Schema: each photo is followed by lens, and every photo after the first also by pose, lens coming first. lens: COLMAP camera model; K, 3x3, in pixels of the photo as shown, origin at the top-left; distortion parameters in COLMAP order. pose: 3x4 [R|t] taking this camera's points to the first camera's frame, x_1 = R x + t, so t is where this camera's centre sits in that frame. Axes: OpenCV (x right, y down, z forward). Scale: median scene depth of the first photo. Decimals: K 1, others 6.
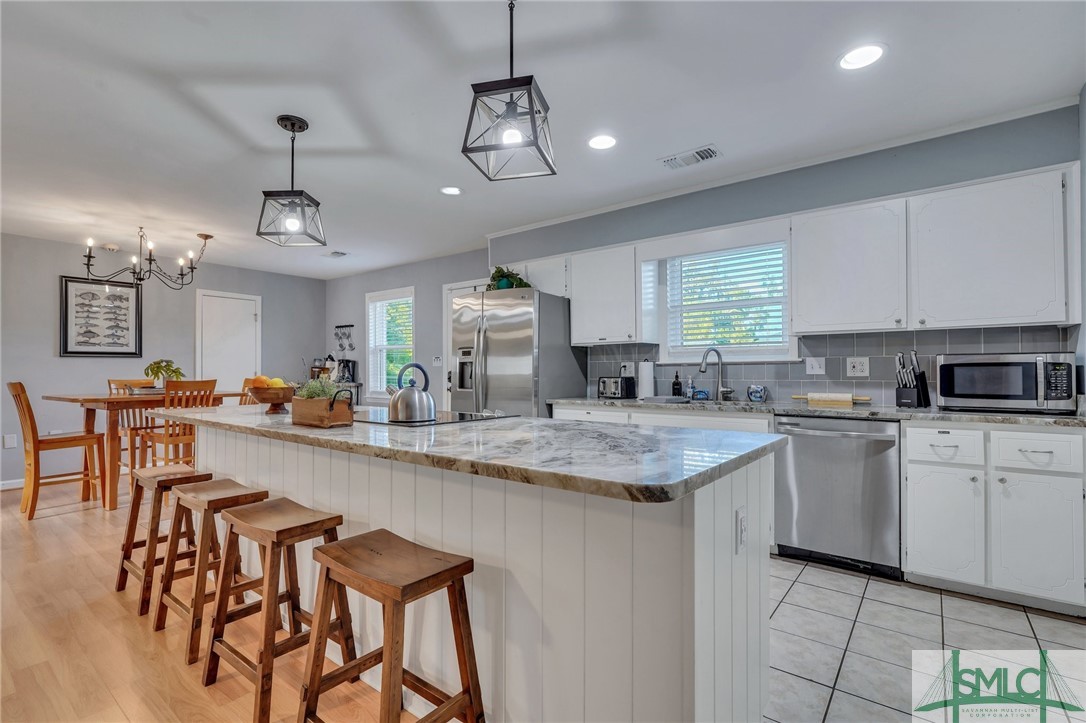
lens RADIAL K [[497.7, 0, 541.2], [0, 497.7, 360.4], [0, 0, 1]] dist [0.000226, 0.000189]
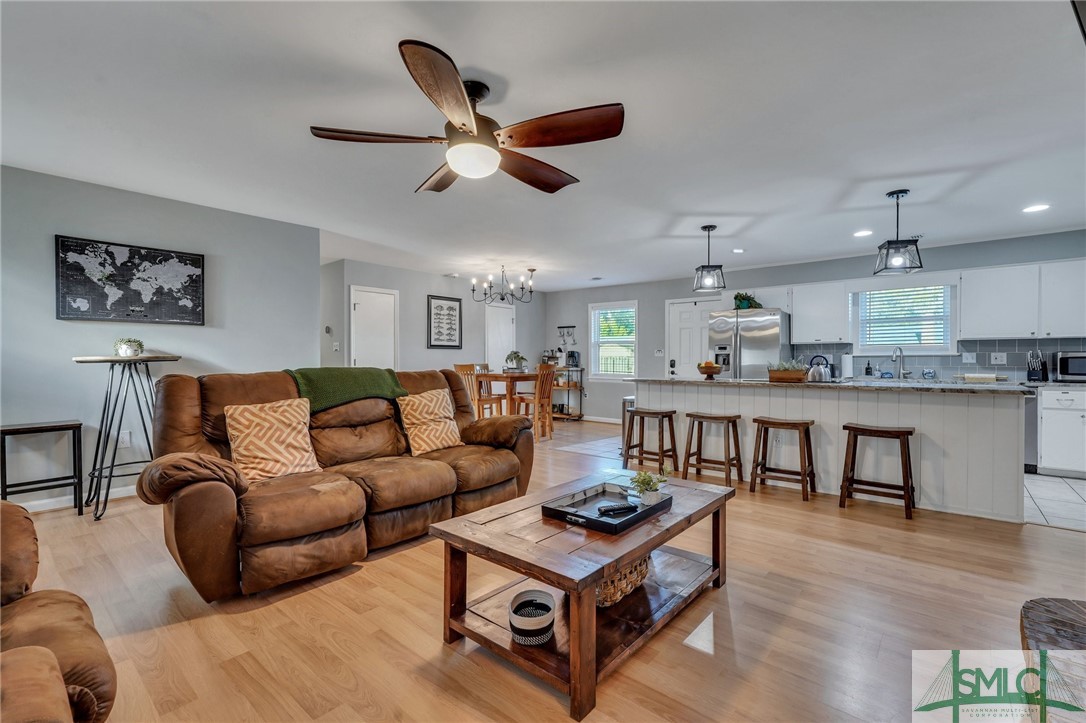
lens RADIAL K [[482.8, 0, 550.8], [0, 482.8, 362.2], [0, 0, 1]] dist [0.021222, 0.000213]
pose [[0.999797, 0.007147, -0.018848, -0.558161], [-0.006720, 0.999722, 0.022589, -0.001384], [0.019004, -0.022458, 0.999567, -0.459326]]
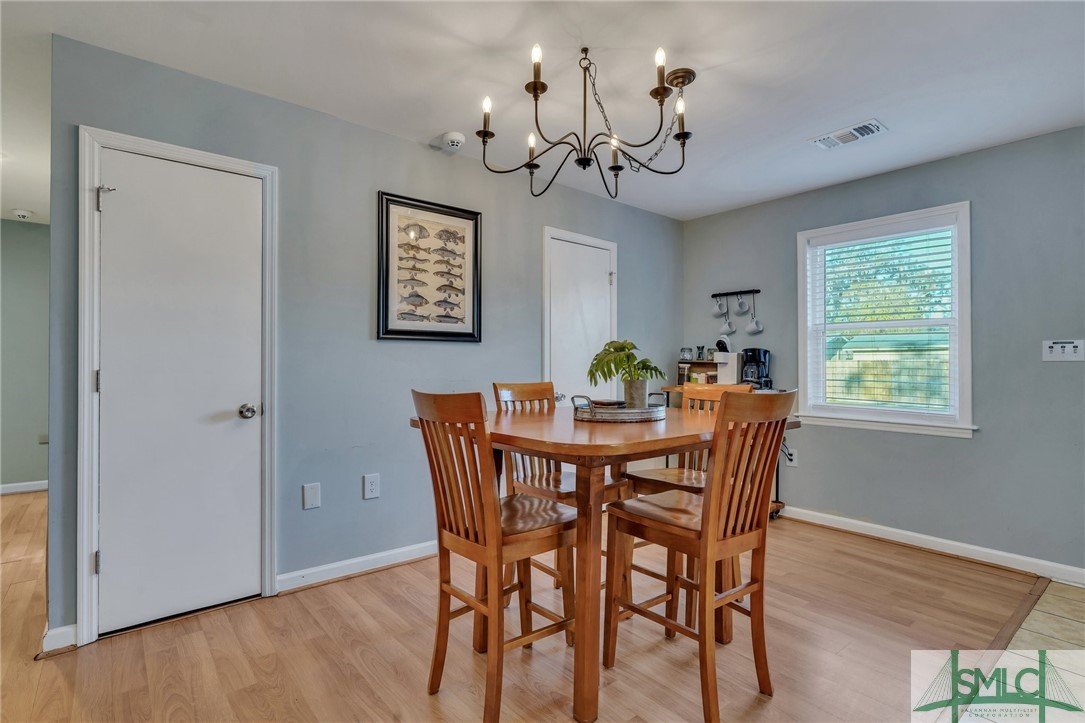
lens RADIAL K [[524.3, 0, 552.2], [0, 524.3, 368.0], [0, 0, 1]] dist [-0.001350, -0.000415]
pose [[0.978343, 0.010362, -0.206732, -0.648868], [-0.006007, 0.999747, 0.021682, 0.011280], [0.206904, -0.019971, 0.978157, 0.462728]]
